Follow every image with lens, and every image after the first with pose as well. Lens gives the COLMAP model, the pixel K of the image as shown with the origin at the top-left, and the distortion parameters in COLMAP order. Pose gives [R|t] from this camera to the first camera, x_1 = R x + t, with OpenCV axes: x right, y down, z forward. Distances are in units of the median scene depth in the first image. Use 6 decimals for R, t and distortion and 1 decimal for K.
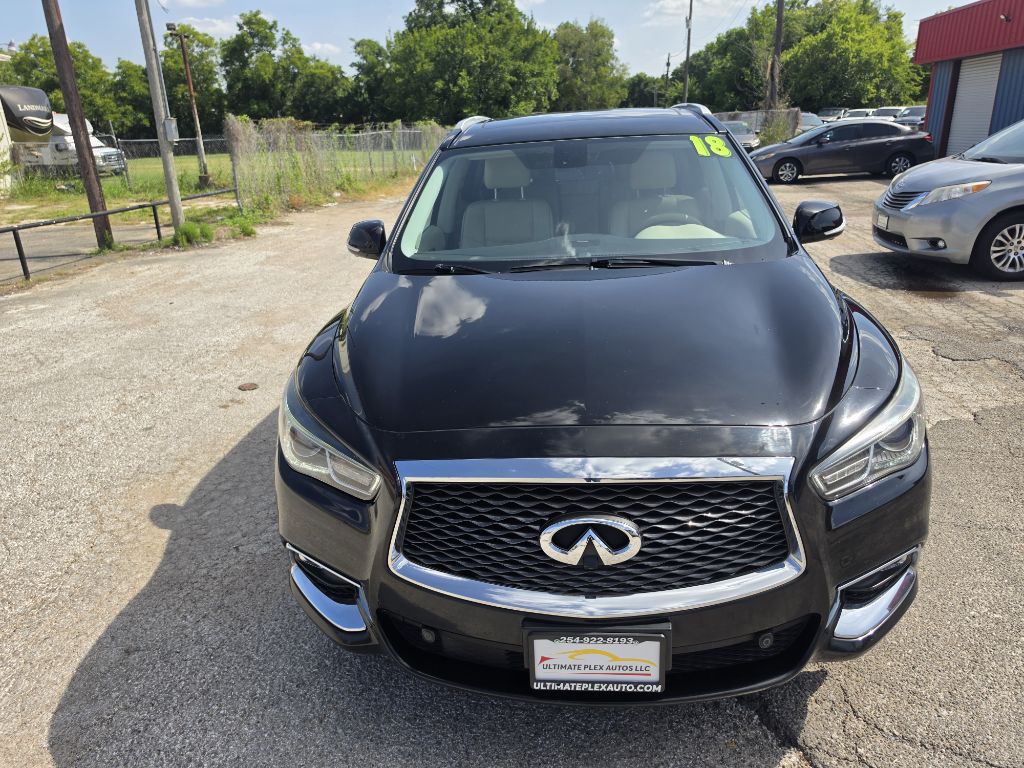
lens RADIAL K [[734.4, 0, 507.5], [0, 734.4, 387.3], [0, 0, 1]] dist [0.008365, -0.026168]
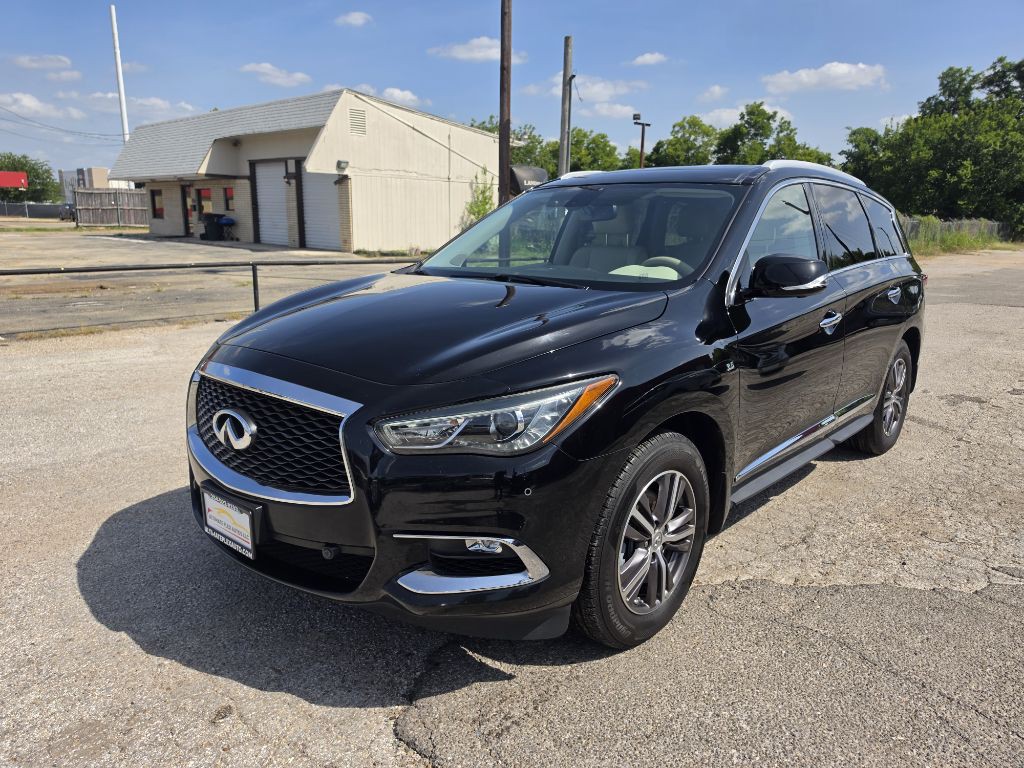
lens RADIAL K [[736.4, 0, 502.5], [0, 736.4, 388.1], [0, 0, 1]] dist [0.002571, -0.017704]
pose [[0.792525, 0.185286, -0.581010, 0.321652], [-0.246877, 0.968647, -0.027847, 0.011860], [0.557634, 0.165507, 0.813420, 0.034110]]
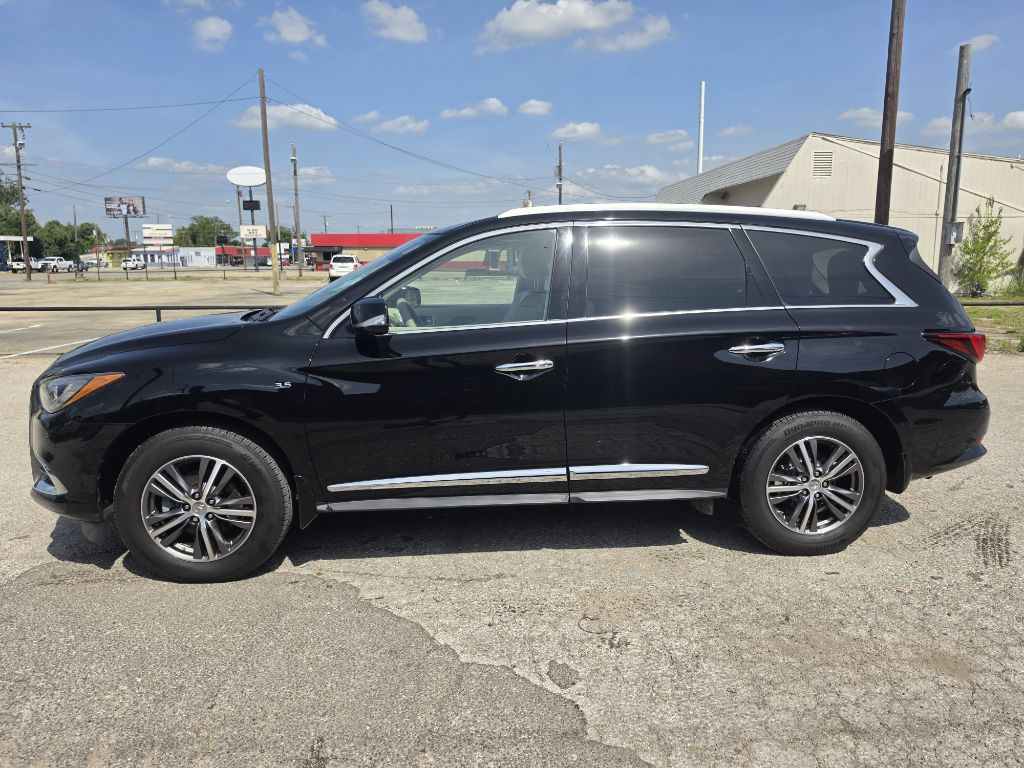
lens RADIAL K [[708.7, 0, 512.0], [0, 708.7, 384.0], [0, 0, 1]] dist [0.089622, -0.115644]
pose [[0.161346, 0.200982, -0.966216, 0.672253], [-0.326870, 0.934667, 0.139836, -0.159298], [0.931195, 0.293265, 0.216500, 0.461898]]
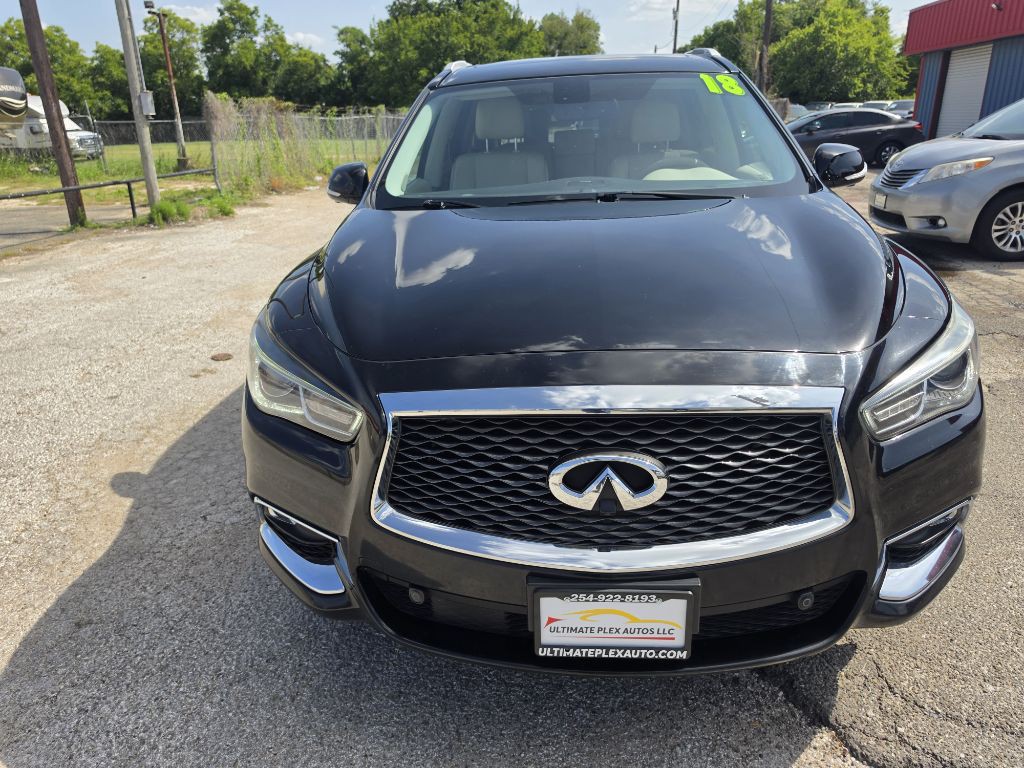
lens RADIAL K [[736.4, 0, 502.5], [0, 736.4, 388.1], [0, 0, 1]] dist [0.002571, -0.017704]
pose [[0.999826, 0.006984, 0.017281, -0.006221], [-0.007086, 0.999958, 0.005804, 0.023547], [-0.017240, -0.005926, 0.999834, 0.035550]]
